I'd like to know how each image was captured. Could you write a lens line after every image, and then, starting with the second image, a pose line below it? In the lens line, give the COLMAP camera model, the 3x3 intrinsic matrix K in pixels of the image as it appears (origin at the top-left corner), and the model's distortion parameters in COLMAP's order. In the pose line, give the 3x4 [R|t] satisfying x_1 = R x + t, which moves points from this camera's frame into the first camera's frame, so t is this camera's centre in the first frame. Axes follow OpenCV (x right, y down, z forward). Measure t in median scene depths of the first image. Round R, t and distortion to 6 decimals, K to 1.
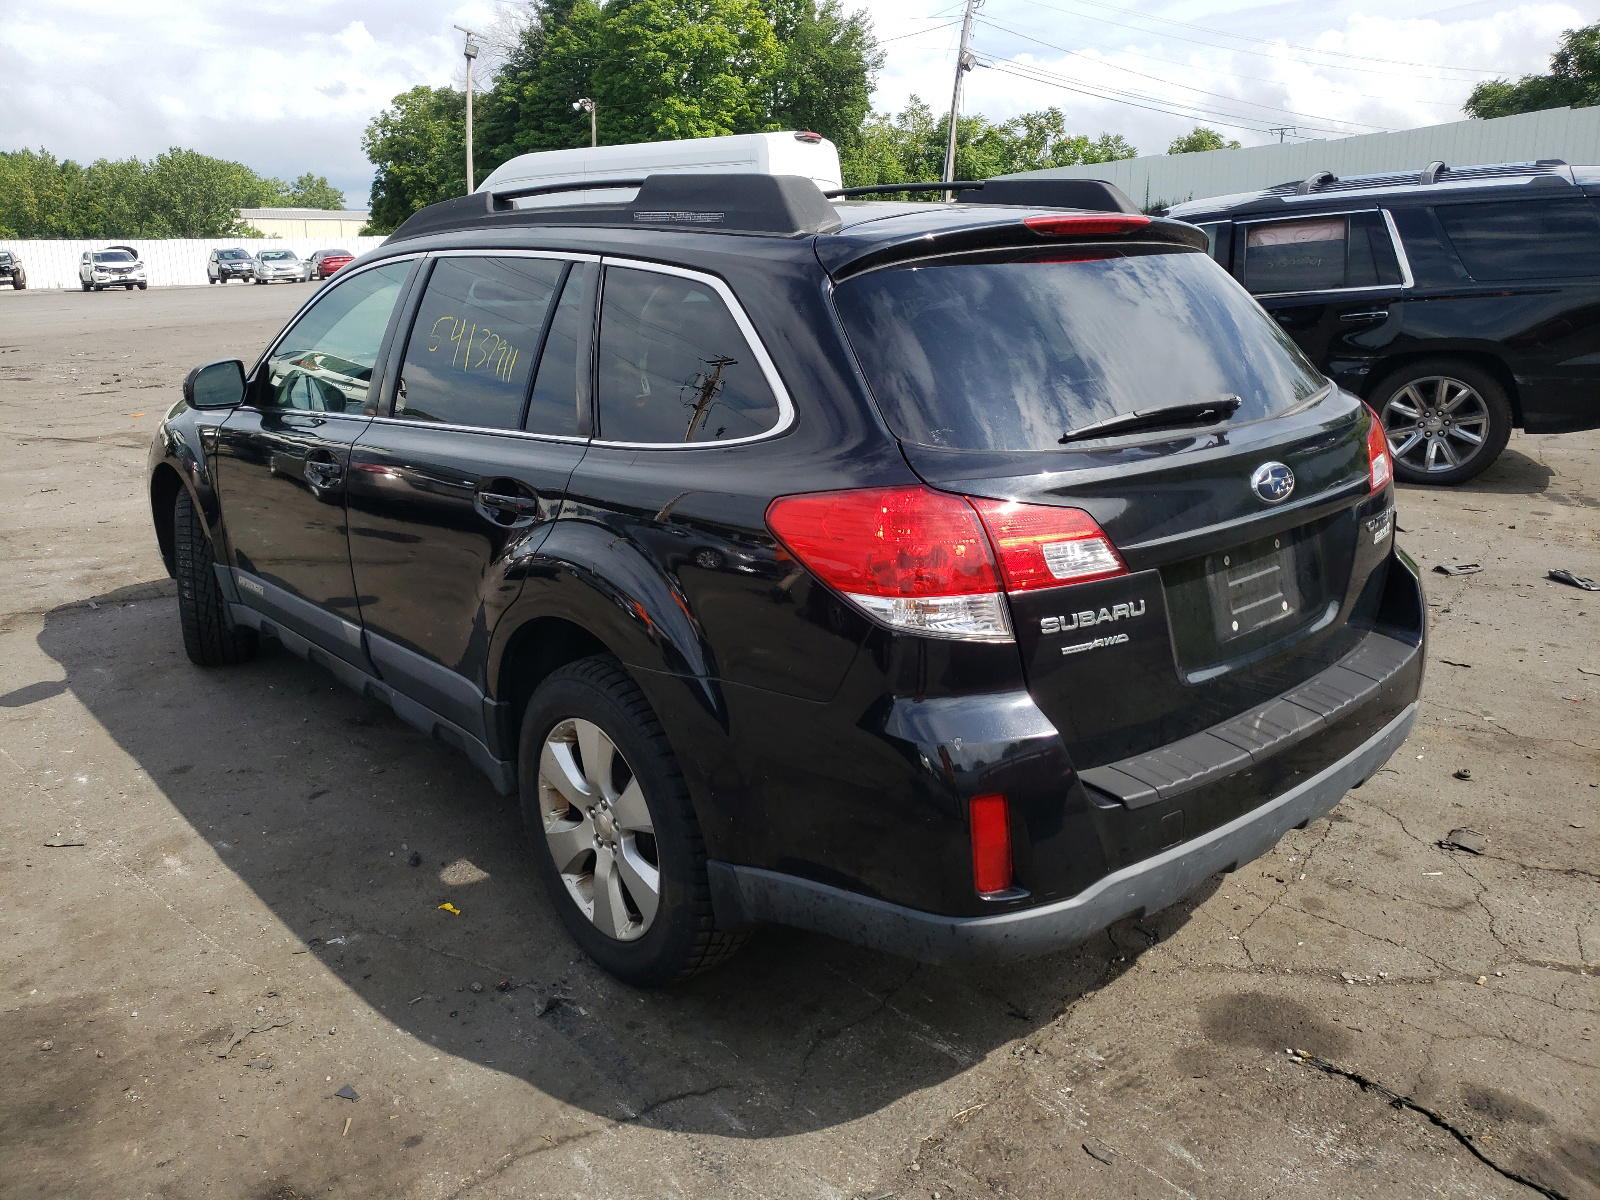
lens RADIAL K [[1222.9, 0, 796.5], [0, 1222.9, 597.6], [0, 0, 1]] dist [0.002354, 0.000684]
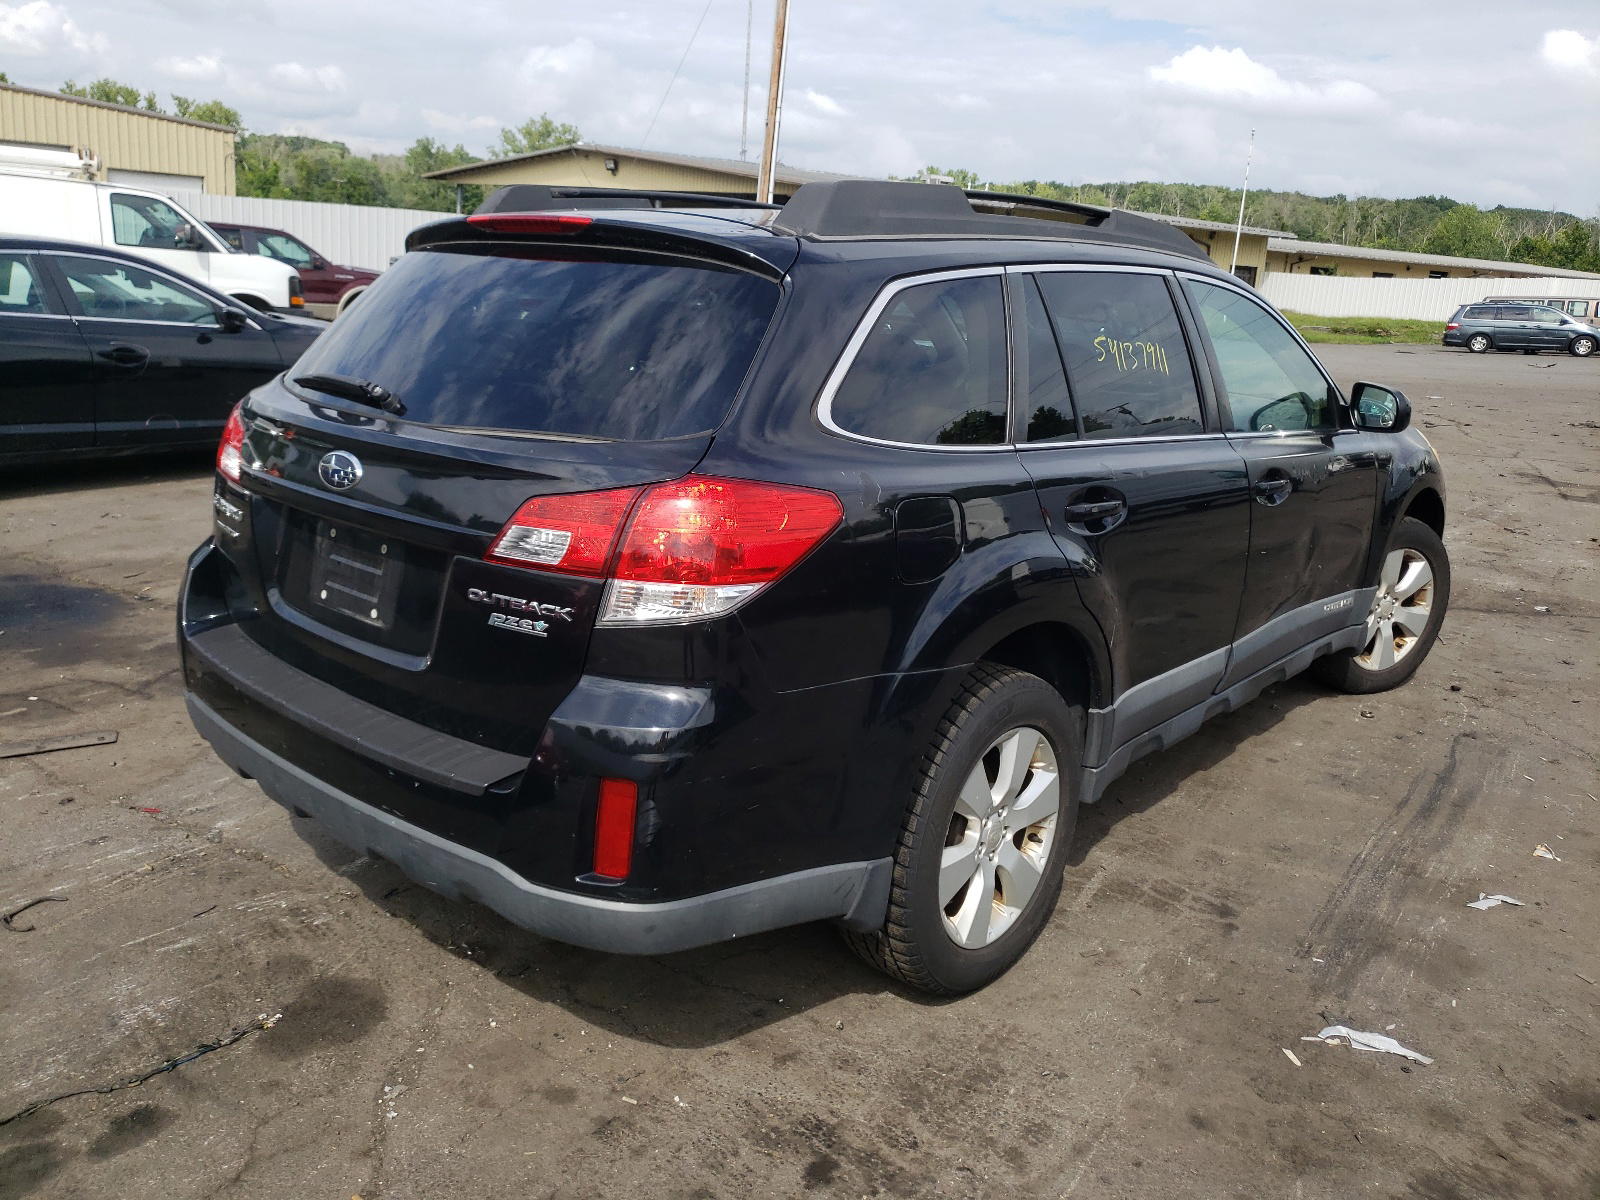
lens RADIAL K [[1222.9, 0, 796.5], [0, 1222.9, 601.8], [0, 0, 1]] dist [0.002354, 0.000684]
pose [[0.146948, 0.288988, -0.945987, 1.381422], [-0.321804, 0.918309, 0.230544, -0.336472], [0.935333, 0.270545, 0.227942, 1.113568]]
